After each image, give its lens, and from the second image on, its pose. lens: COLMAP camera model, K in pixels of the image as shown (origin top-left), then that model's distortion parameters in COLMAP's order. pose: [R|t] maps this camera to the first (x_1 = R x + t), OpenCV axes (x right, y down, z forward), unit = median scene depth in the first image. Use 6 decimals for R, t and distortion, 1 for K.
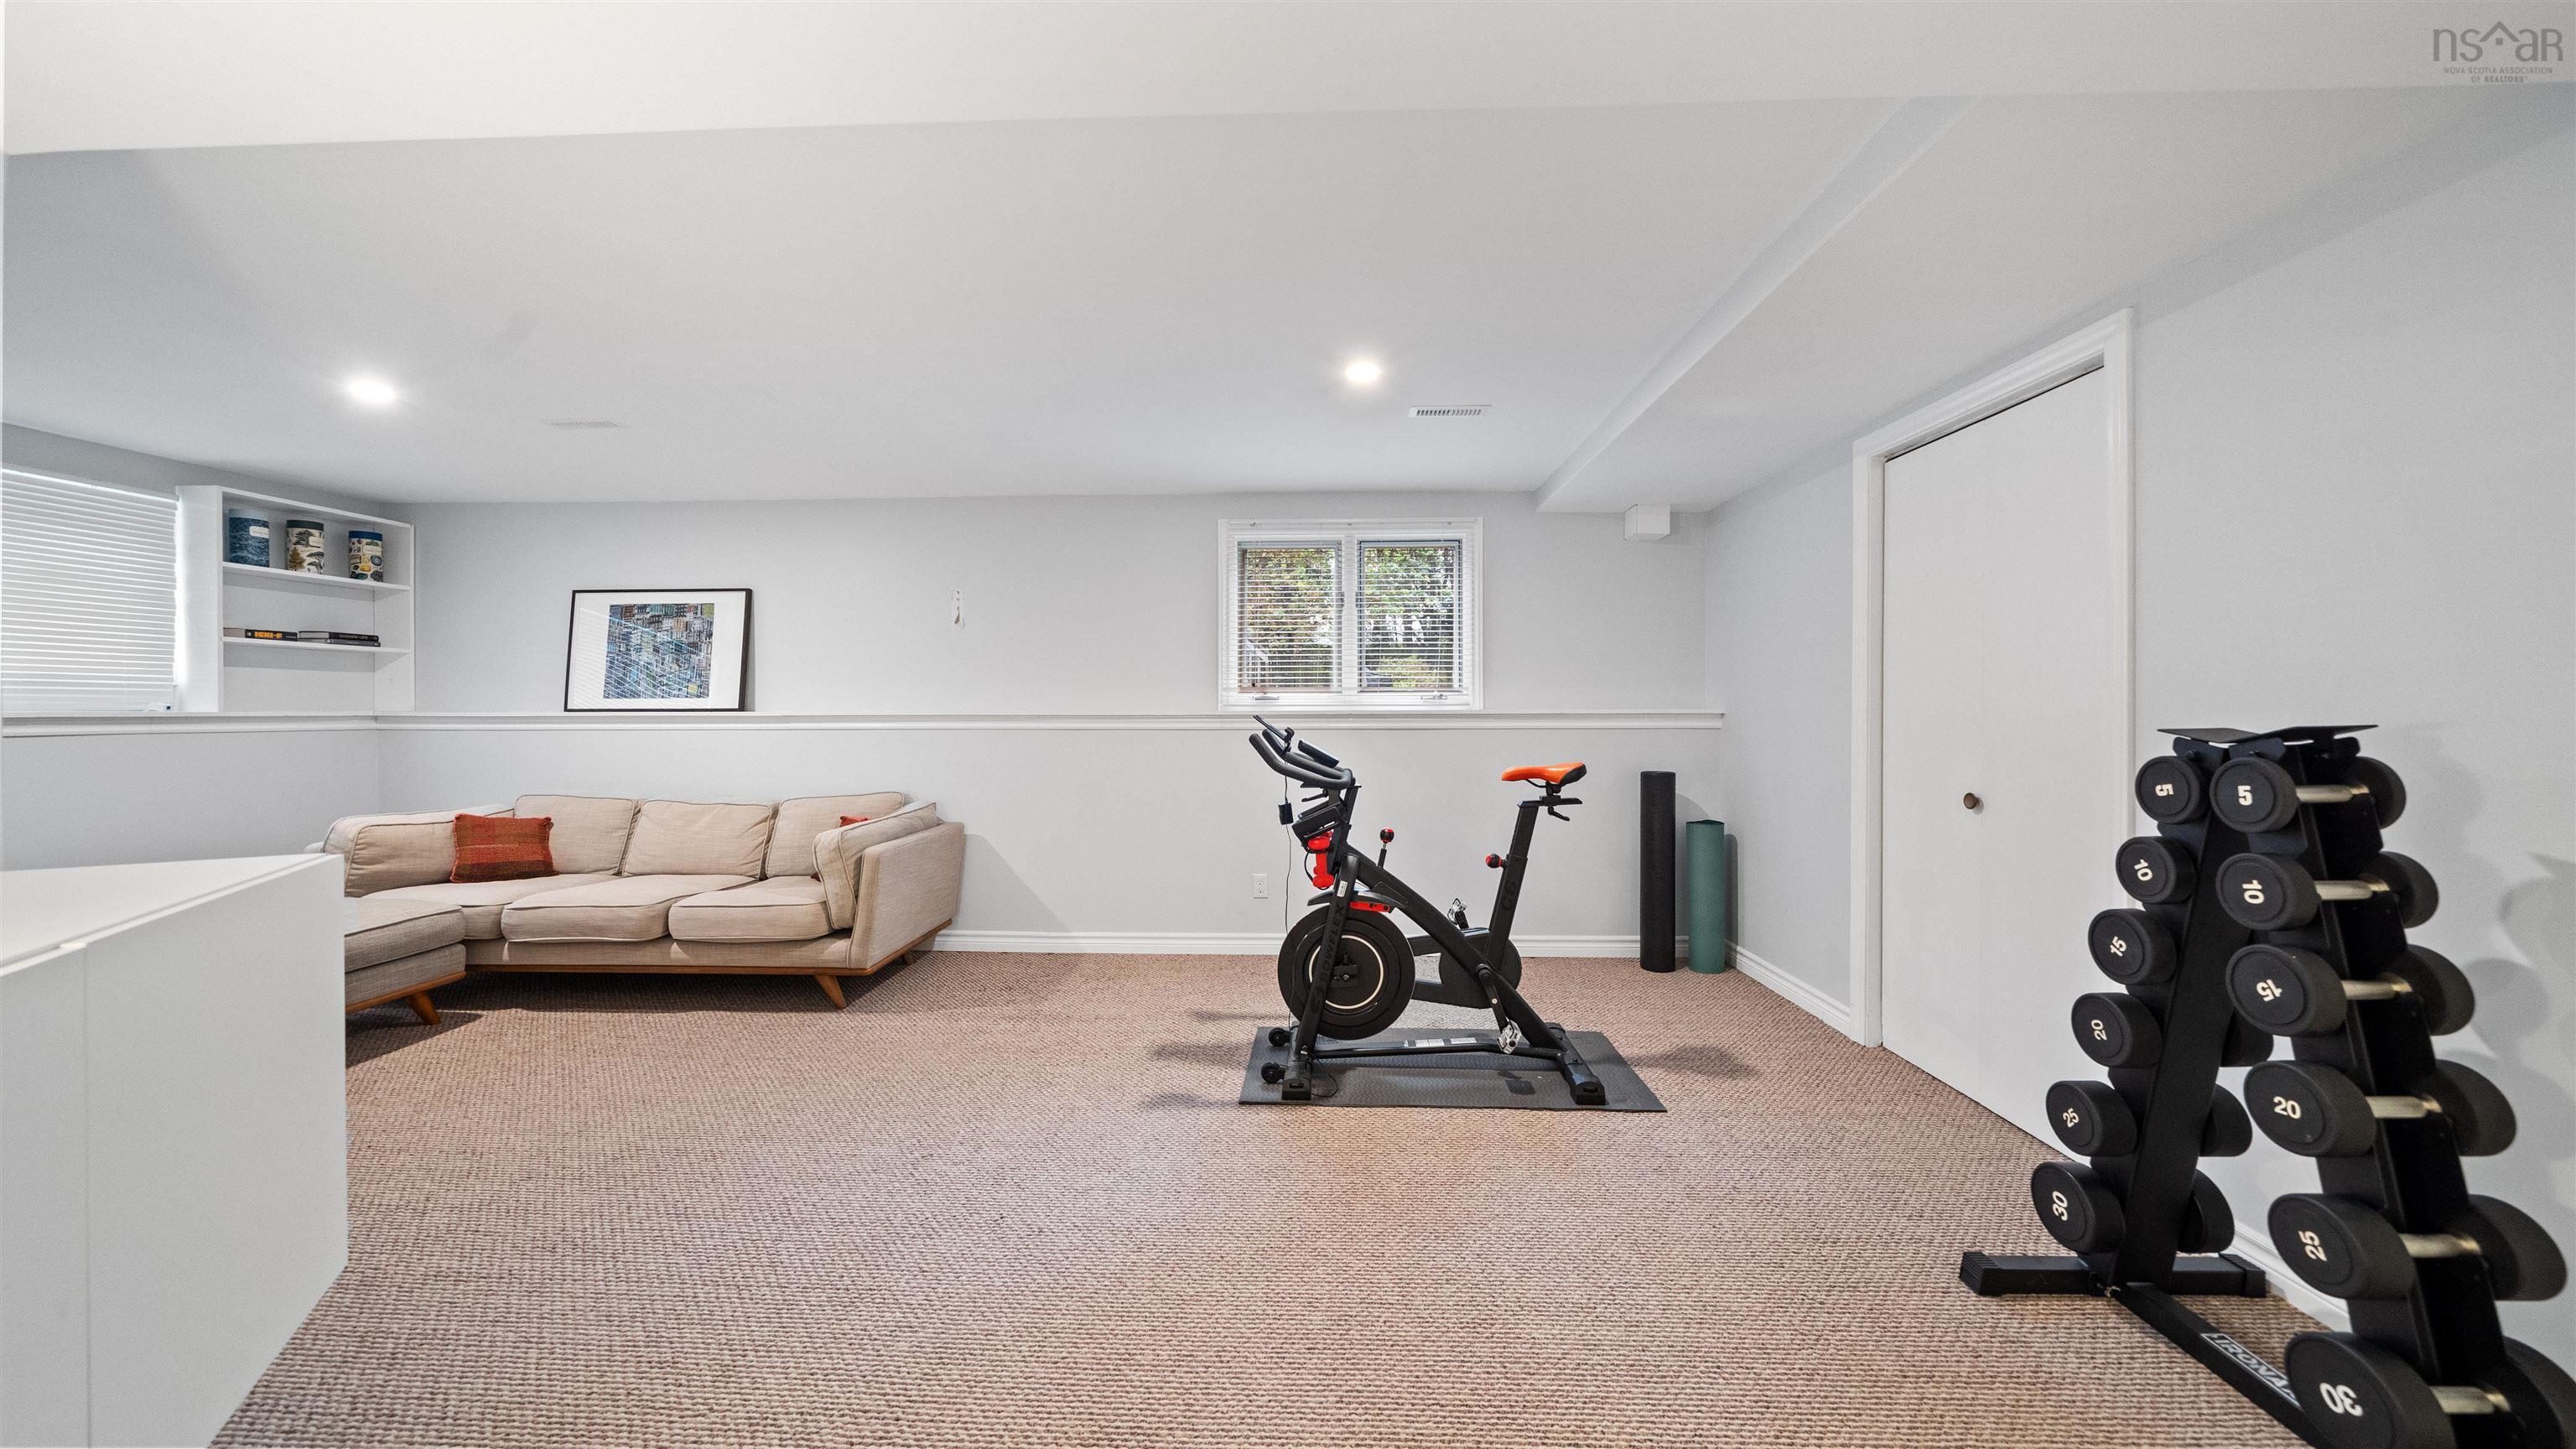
lens RADIAL K [[892.8, 0, 1290.8], [0, 892.8, 710.6], [0, 0, 1]] dist [-0.004363, -0.000070]
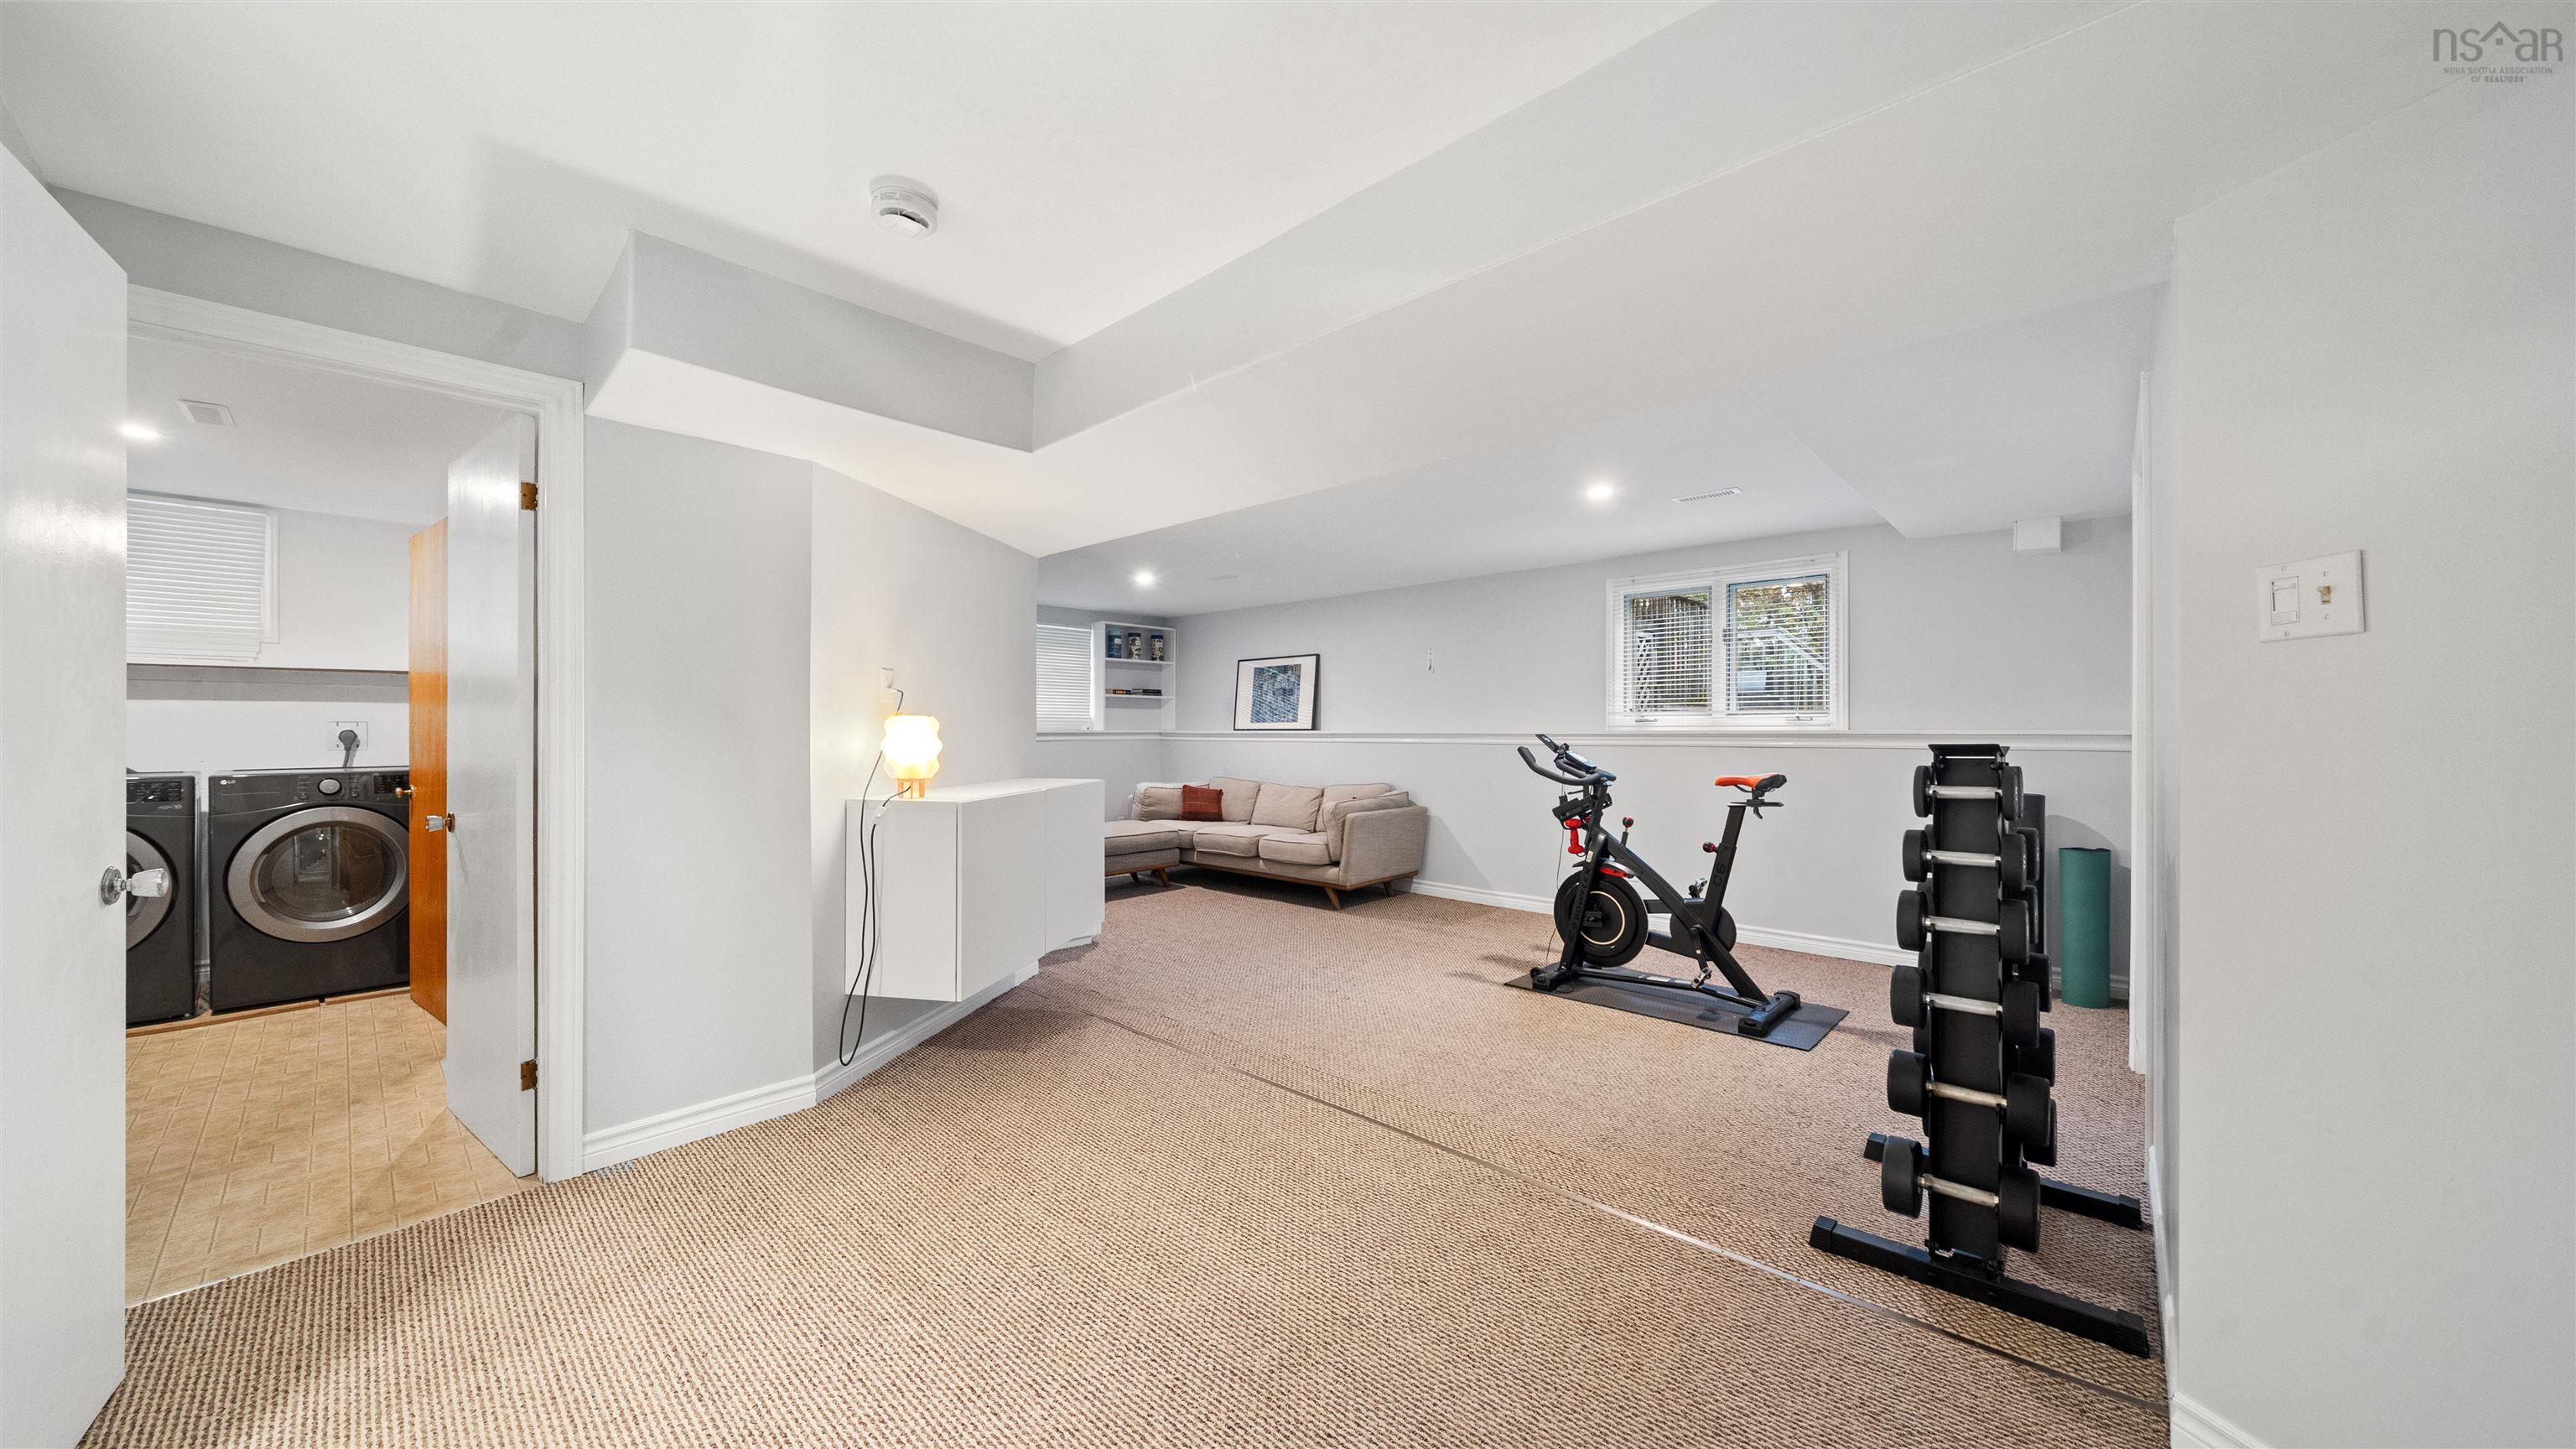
lens RADIAL K [[892.8, 0, 1283.3], [0, 892.8, 729.6], [0, 0, 1]] dist [-0.004363, -0.000070]
pose [[0.755311, 0.001265, -0.655365, 0.489680], [-0.001414, 0.999999, 0.000300, -0.001725], [0.655365, 0.000700, 0.755312, -0.309183]]
